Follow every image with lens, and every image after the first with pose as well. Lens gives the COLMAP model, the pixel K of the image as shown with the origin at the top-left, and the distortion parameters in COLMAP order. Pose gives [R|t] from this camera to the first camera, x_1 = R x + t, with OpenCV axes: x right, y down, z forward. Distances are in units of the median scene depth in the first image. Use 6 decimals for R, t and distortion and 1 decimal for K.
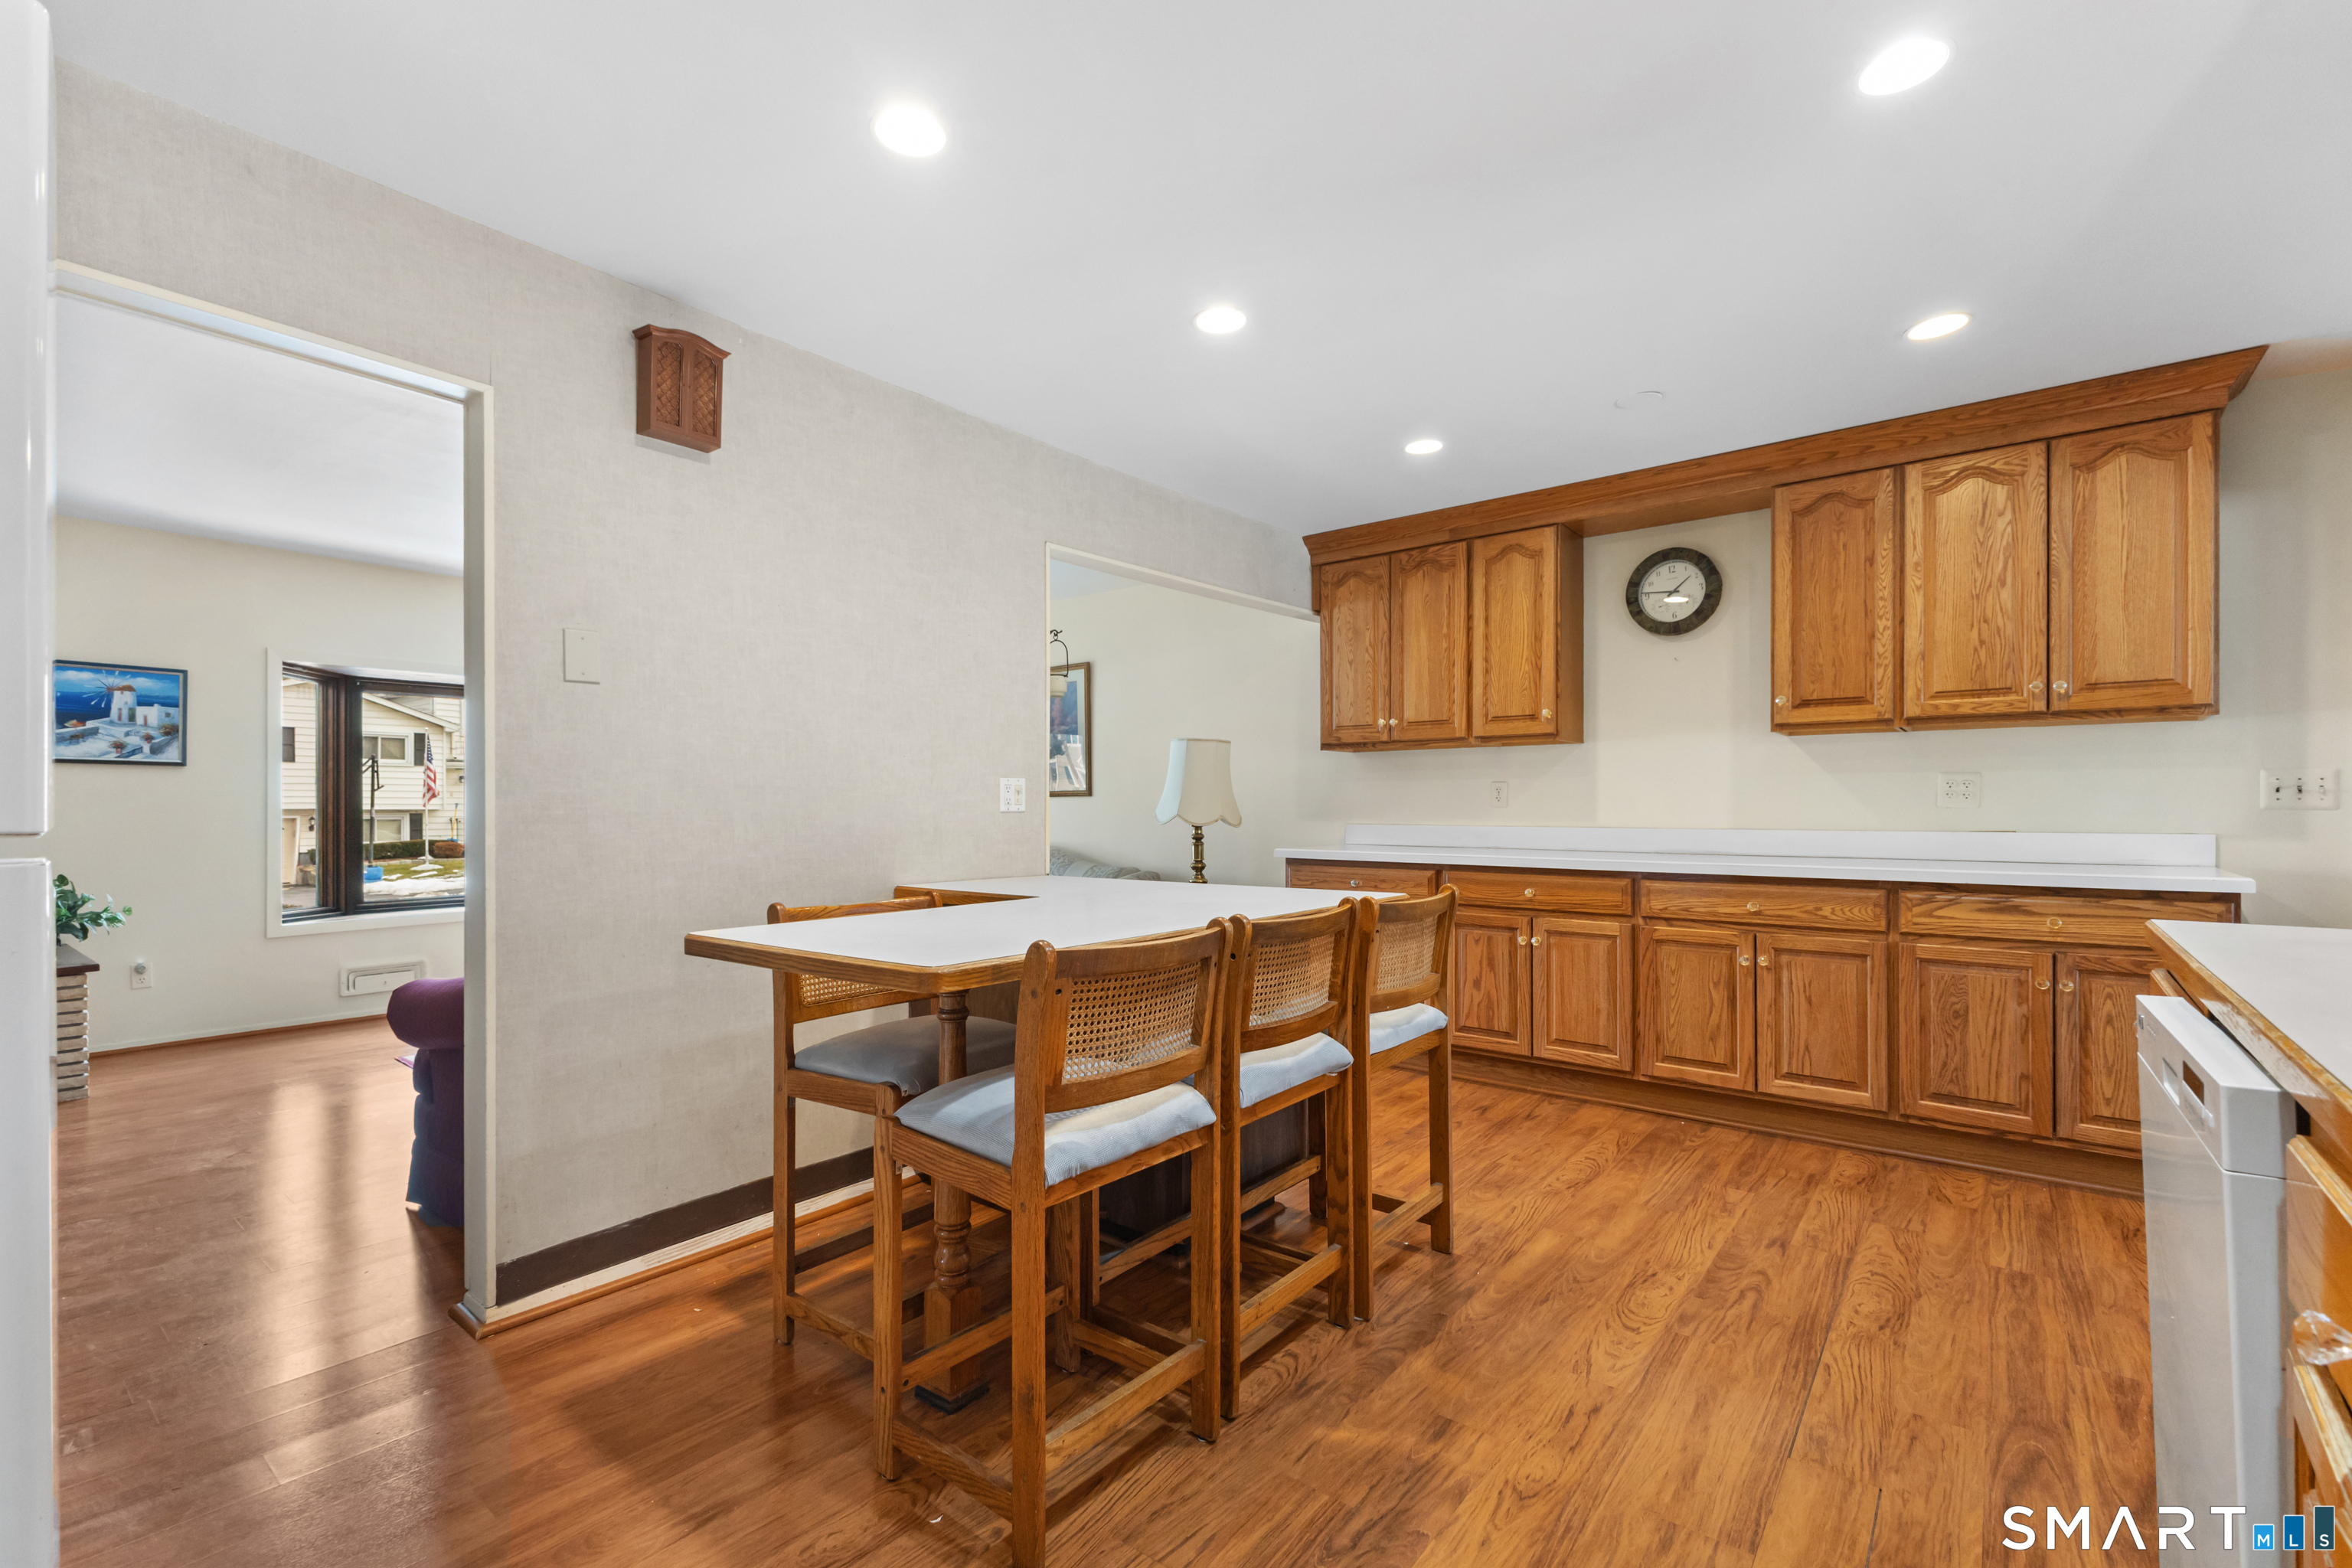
lens RADIAL K [[1019.1, 0, 1169.1], [0, 1019.1, 801.0], [0, 0, 1]] dist [0.009767, -0.002432]
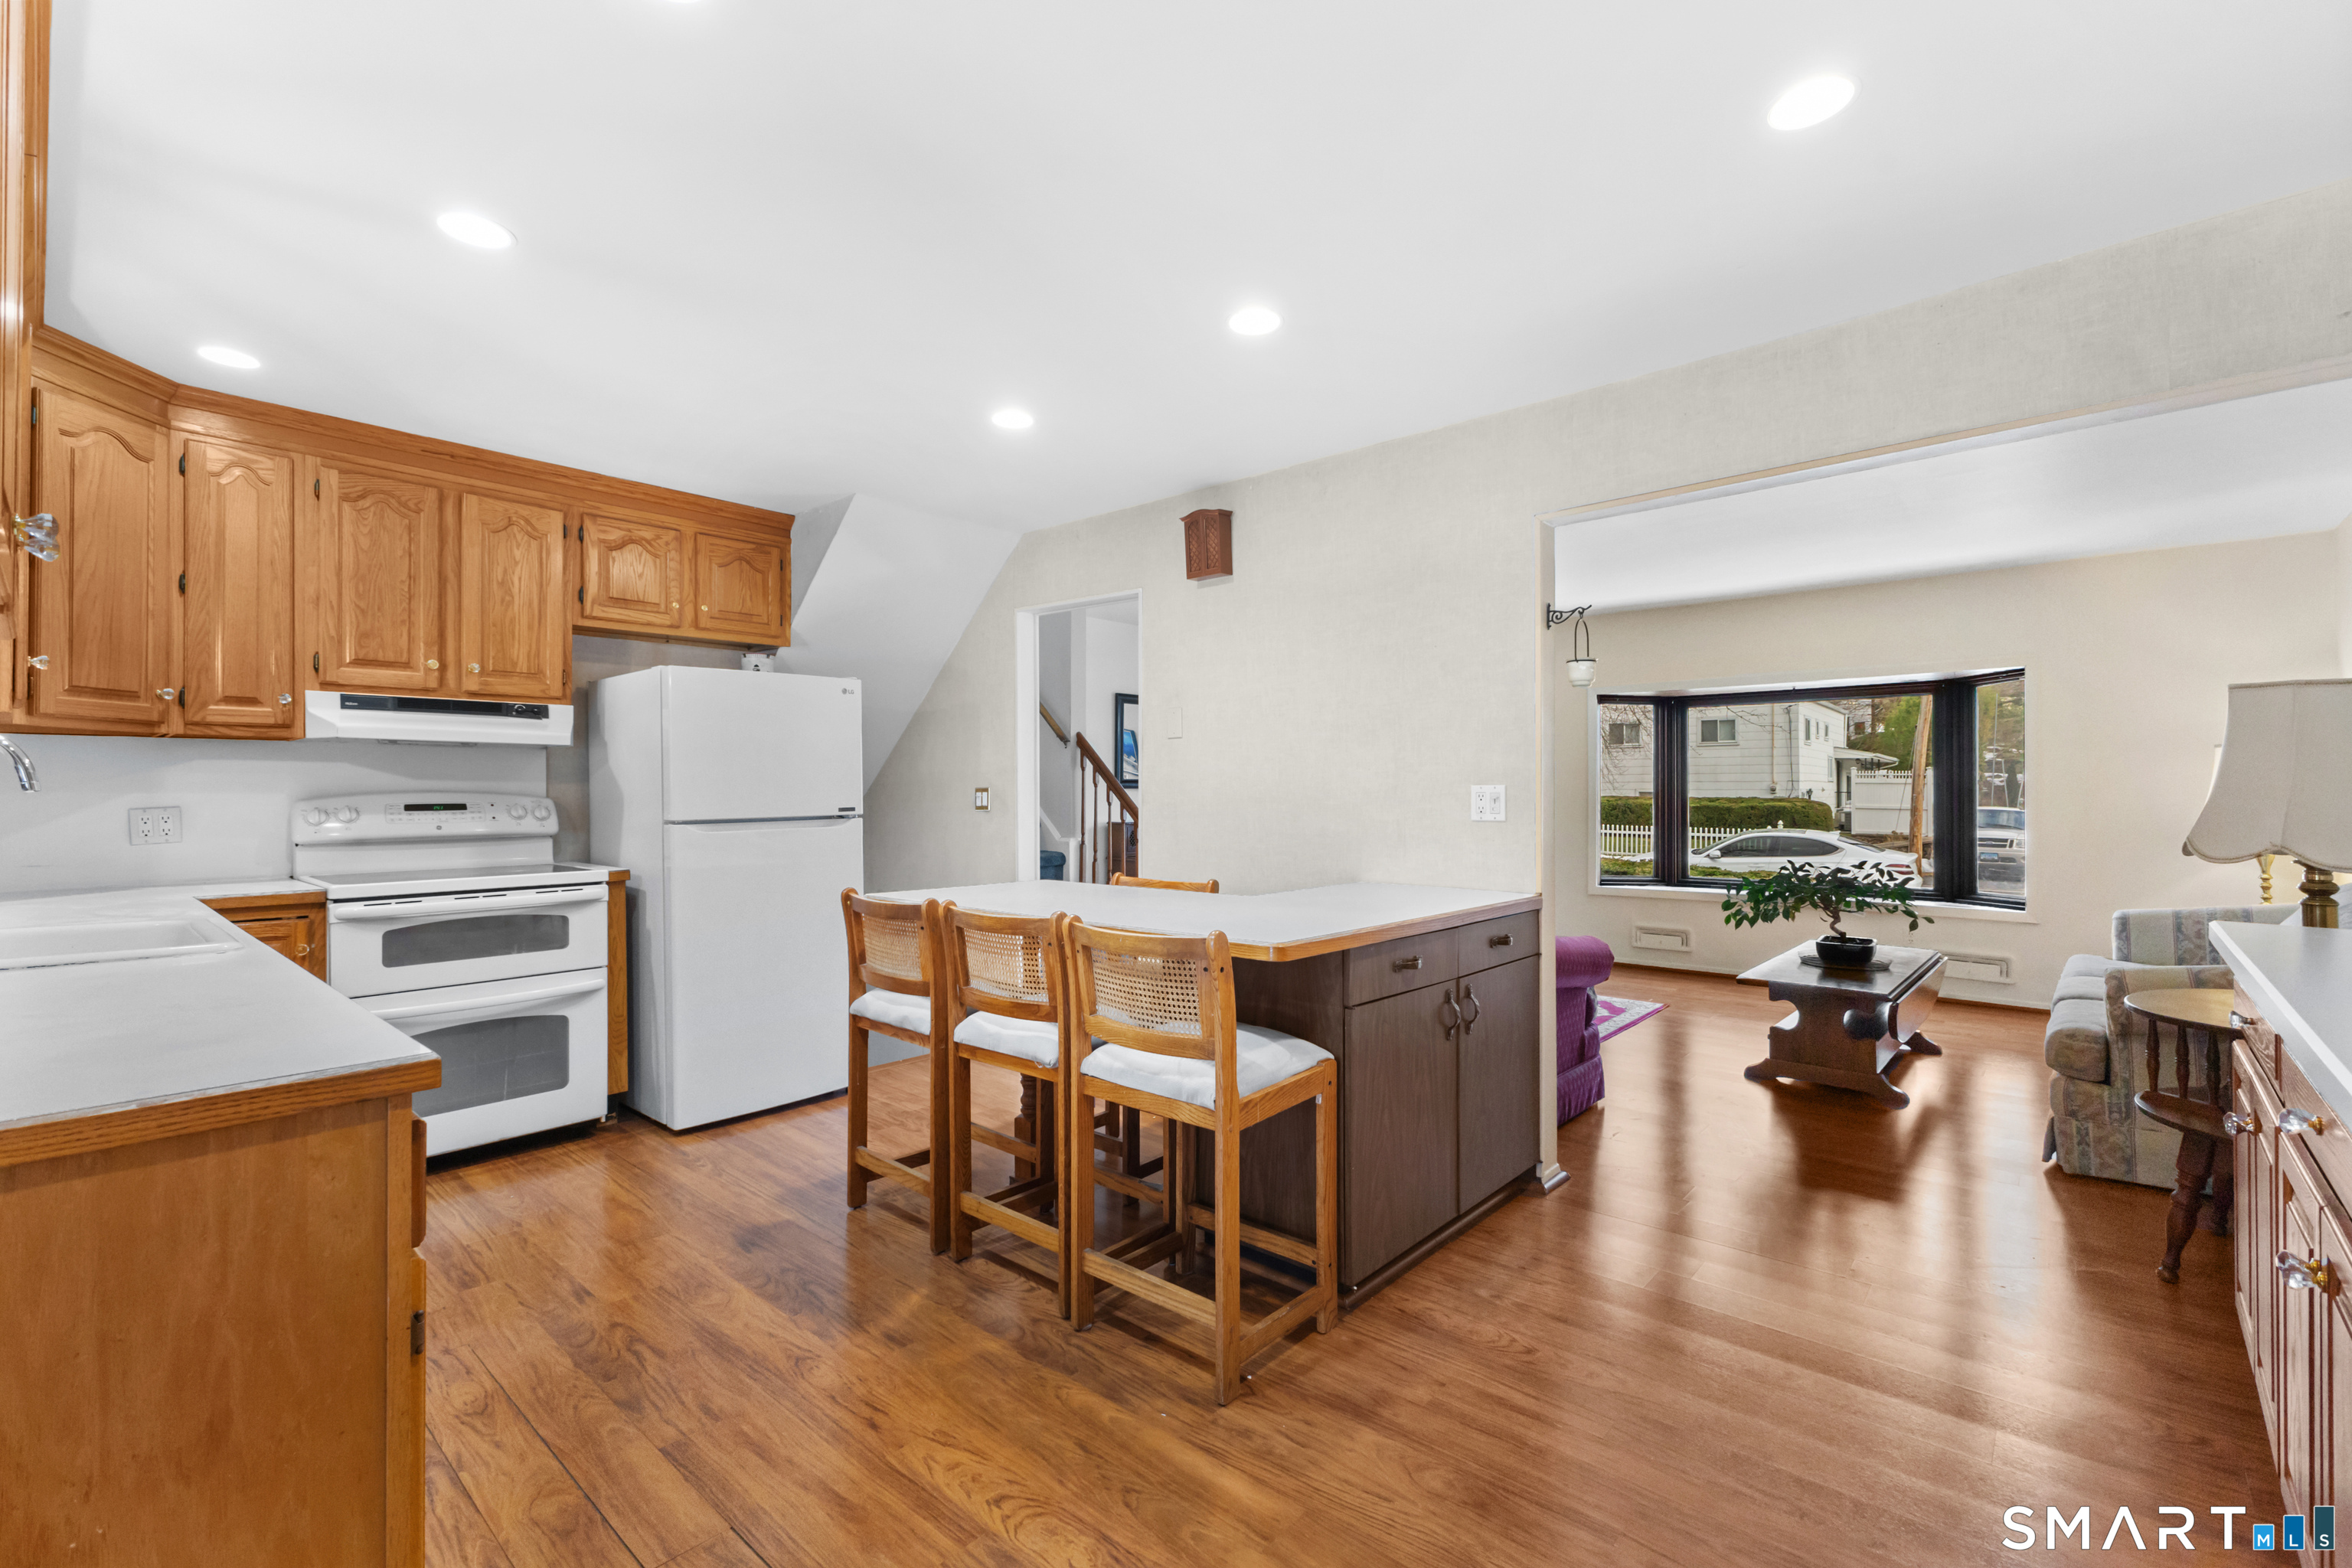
lens RADIAL K [[1019.1, 0, 1180.9], [0, 1019.1, 780.9], [0, 0, 1]] dist [0.009767, -0.002432]
pose [[-0.044518, -0.006097, -0.998990, 0.582504], [0.003799, 0.999973, -0.006272, -0.016013], [0.999001, -0.004074, -0.044494, 0.553694]]
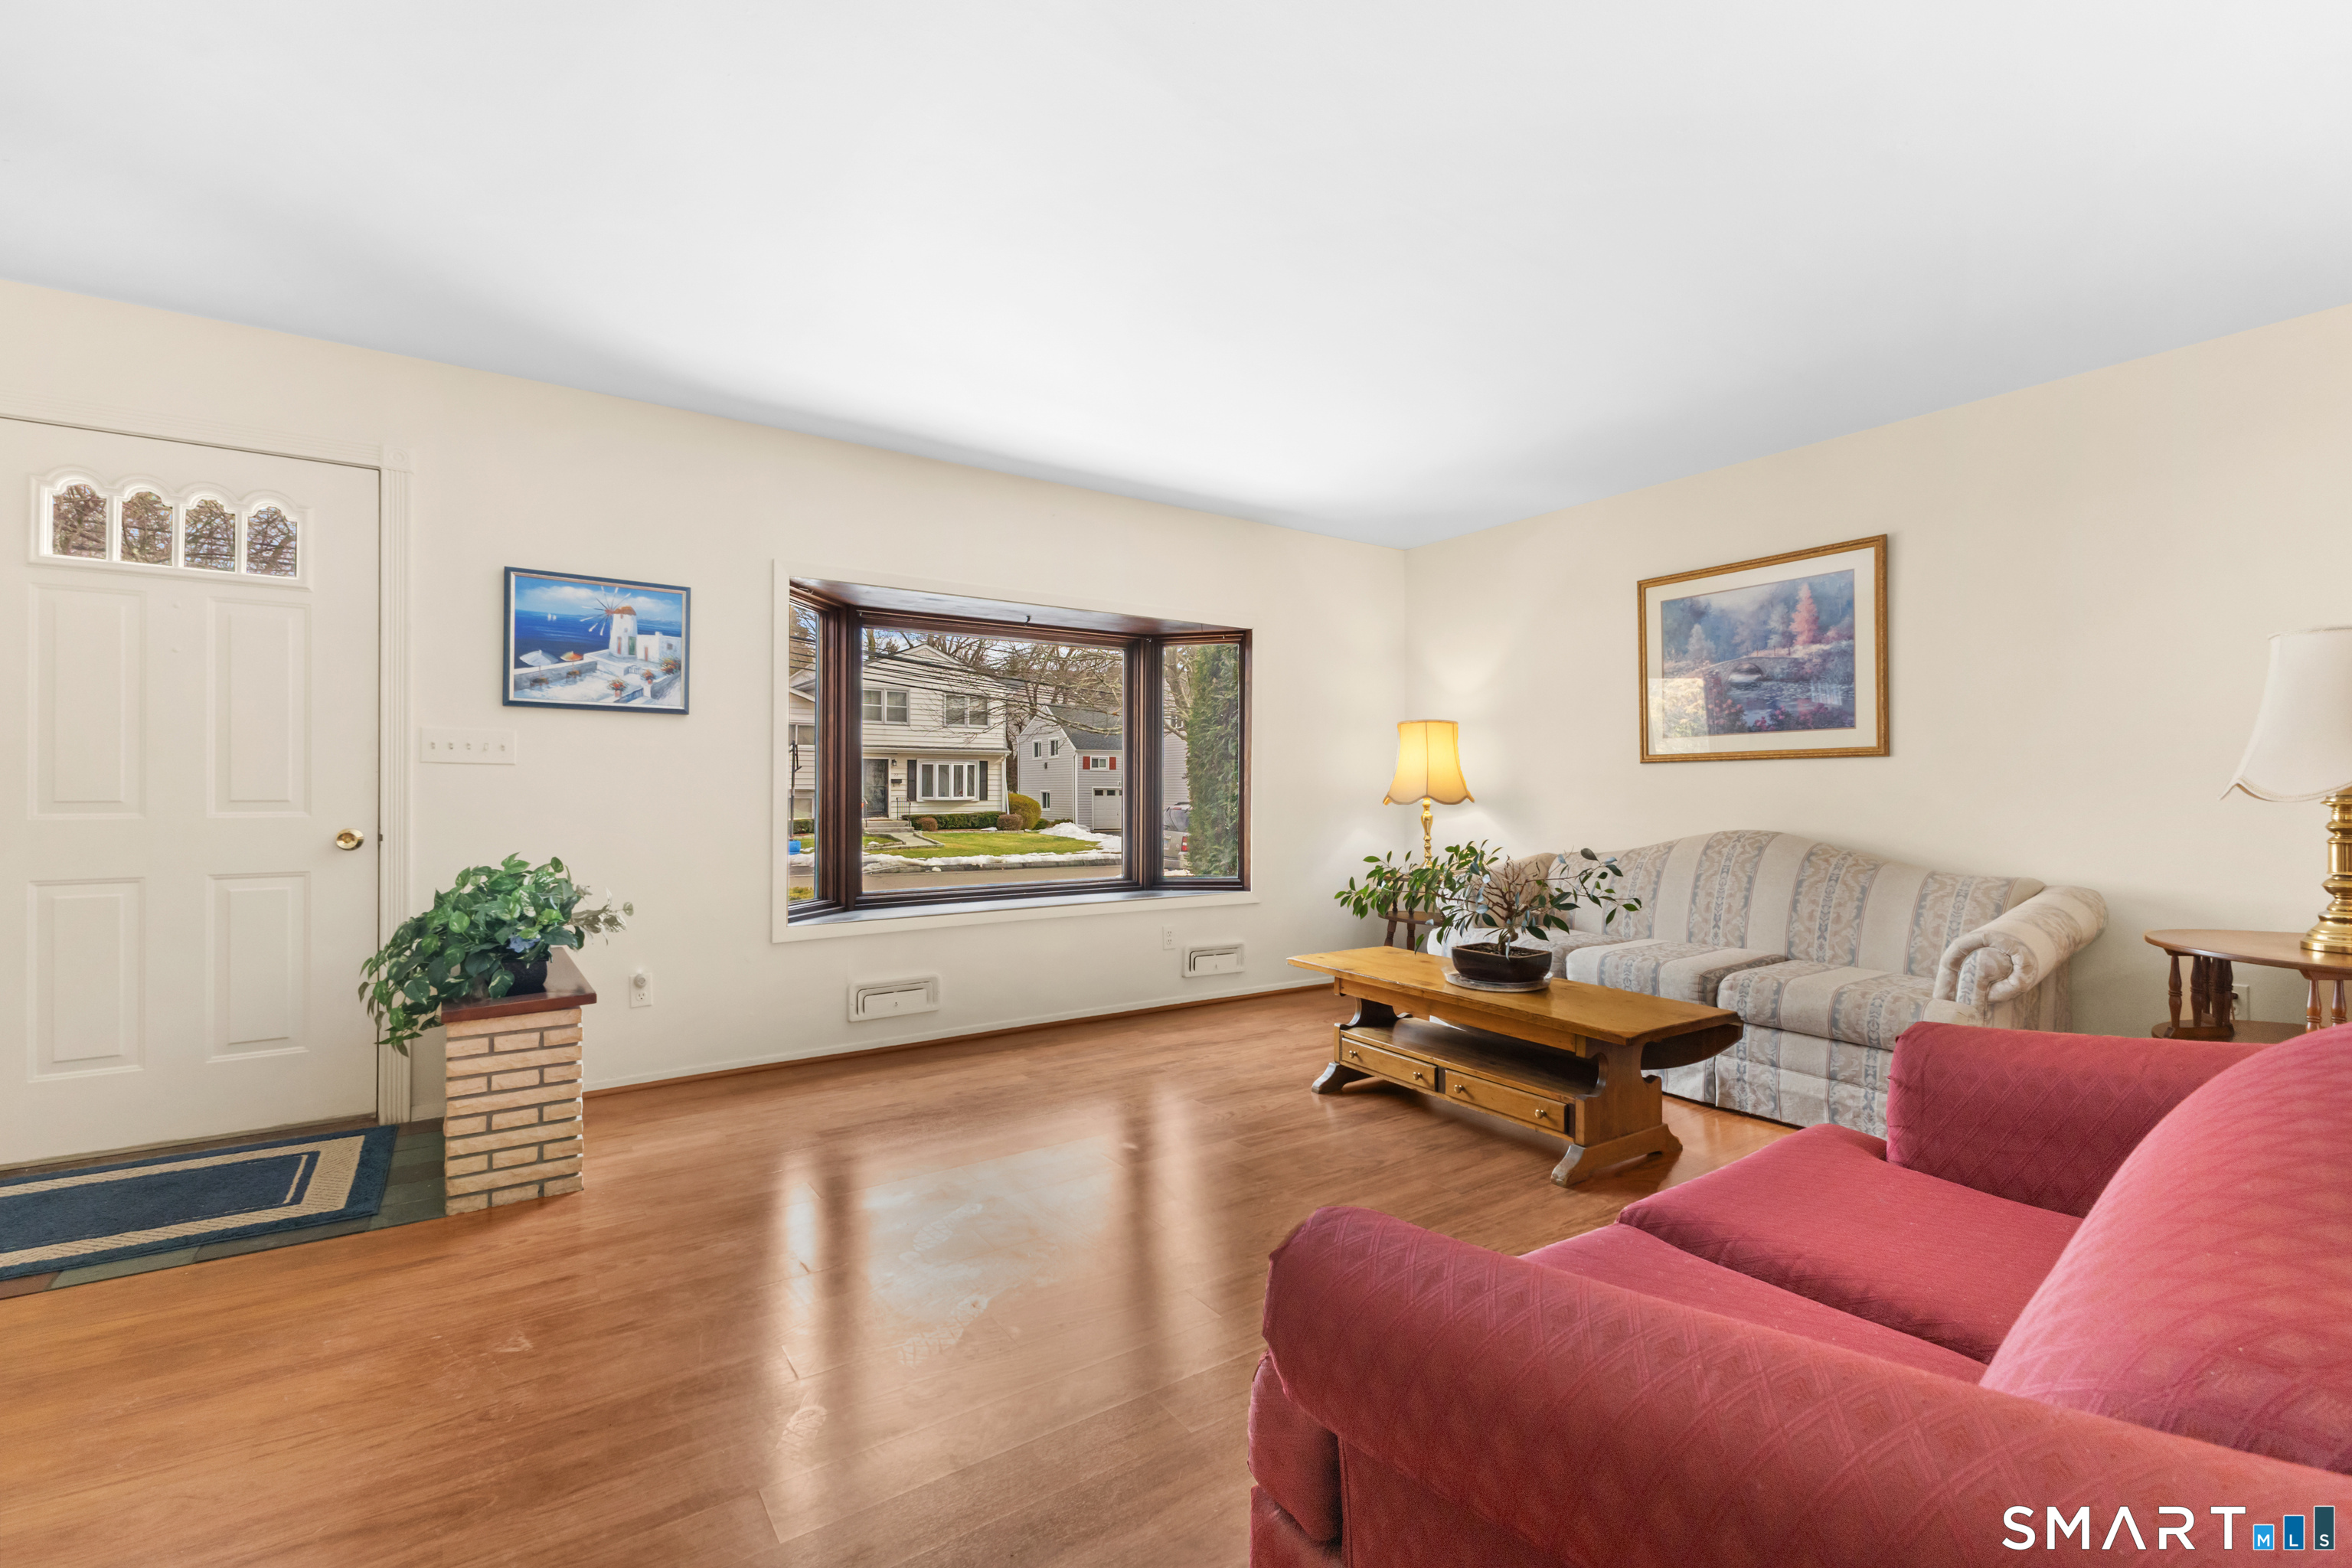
lens RADIAL K [[1019.1, 0, 1178.8], [0, 1019.1, 779.9], [0, 0, 1]] dist [0.009767, -0.002432]
pose [[0.958235, 0.000214, -0.285983, -0.414776], [-0.001355, 0.999992, -0.003790, 0.017031], [0.285980, 0.004020, 0.958227, 0.399752]]
